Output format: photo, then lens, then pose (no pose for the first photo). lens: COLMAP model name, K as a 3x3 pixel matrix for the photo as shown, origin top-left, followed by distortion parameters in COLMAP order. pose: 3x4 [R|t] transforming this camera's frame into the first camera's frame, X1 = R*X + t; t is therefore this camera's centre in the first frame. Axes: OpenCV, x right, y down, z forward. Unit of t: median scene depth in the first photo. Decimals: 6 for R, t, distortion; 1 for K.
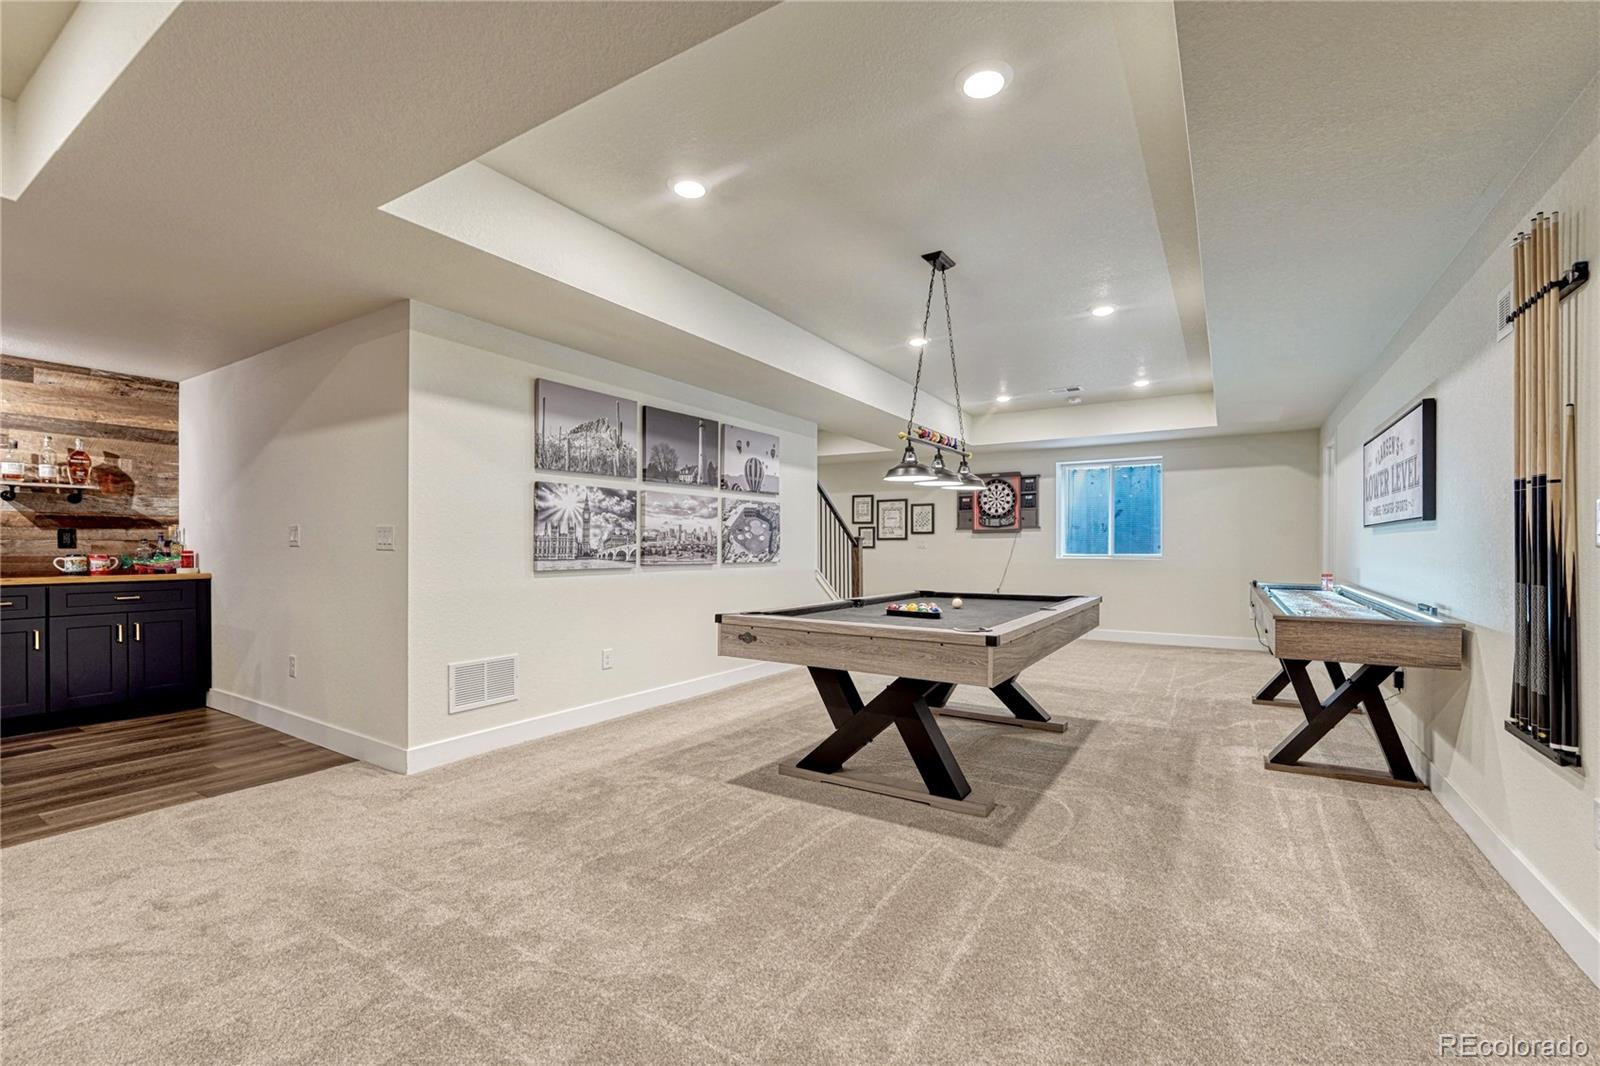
lens RADIAL K [[679.9, 0, 802.8], [0, 679.9, 539.9], [0, 0, 1]] dist [-0.003142, 0.000103]
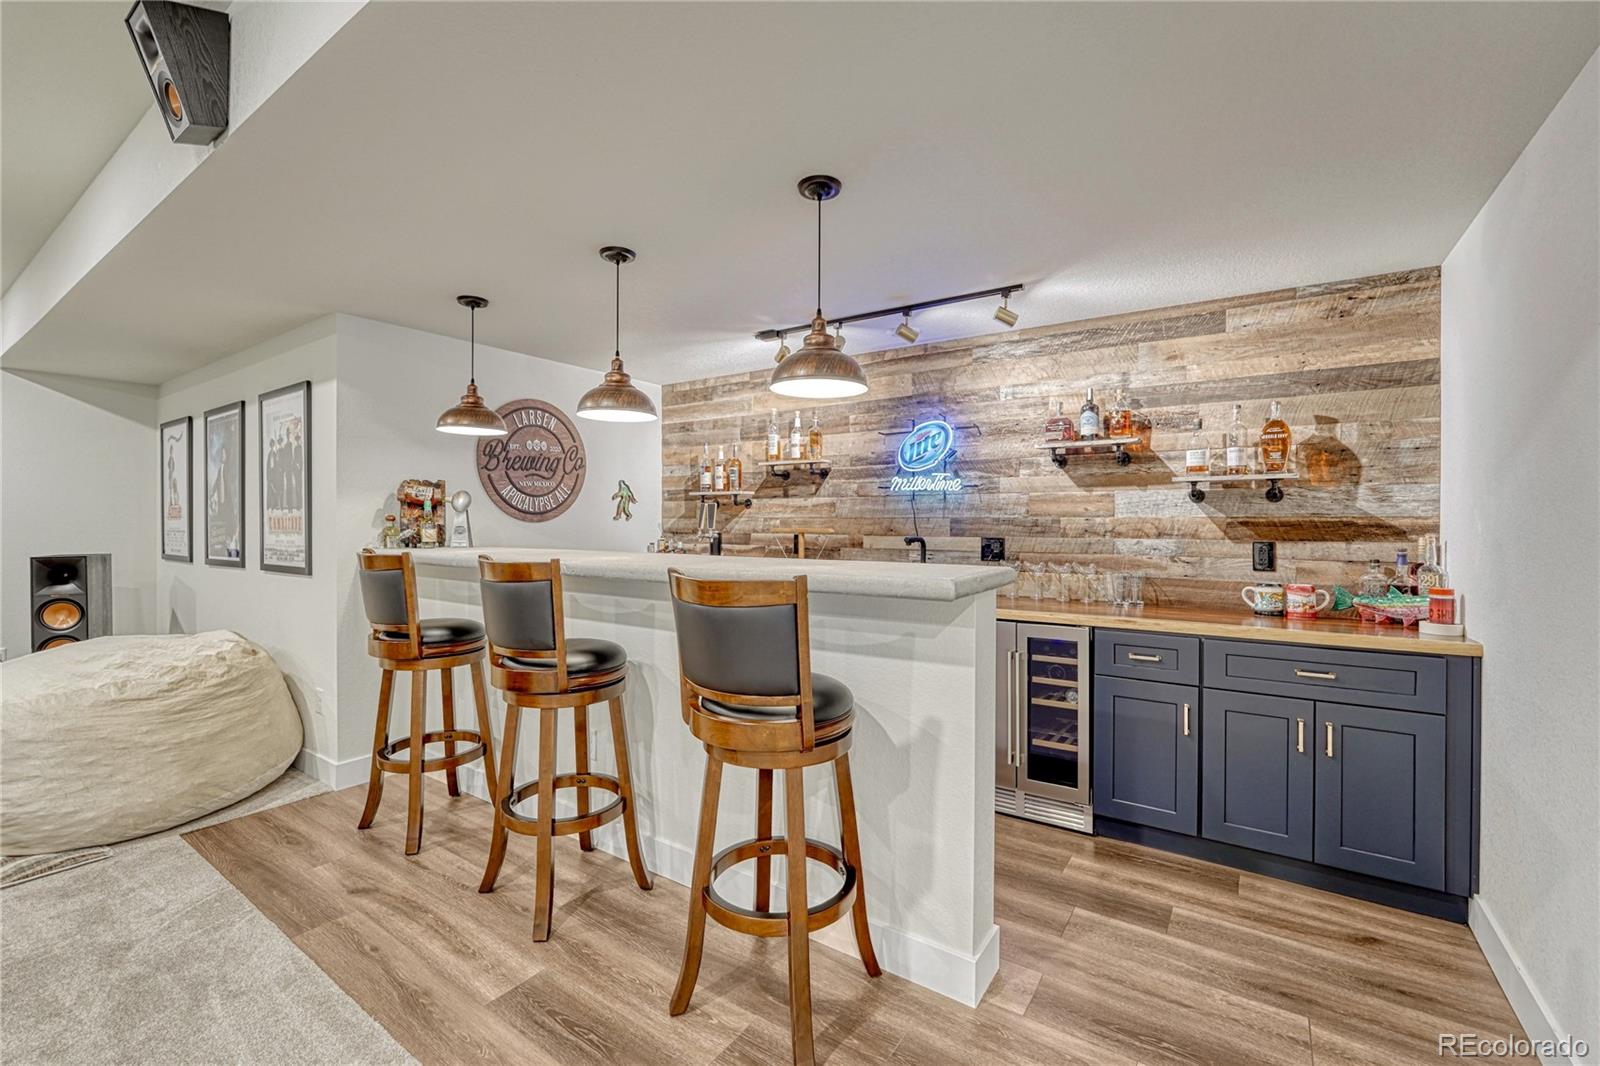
lens RADIAL K [[679.9, 0, 801.2], [0, 679.9, 525.3], [0, 0, 1]] dist [-0.003142, 0.000103]
pose [[-0.039900, 0.004589, -0.999193, -0.397094], [0.007648, 0.999962, 0.004287, -0.037212], [0.999174, -0.007471, -0.039934, 0.558861]]
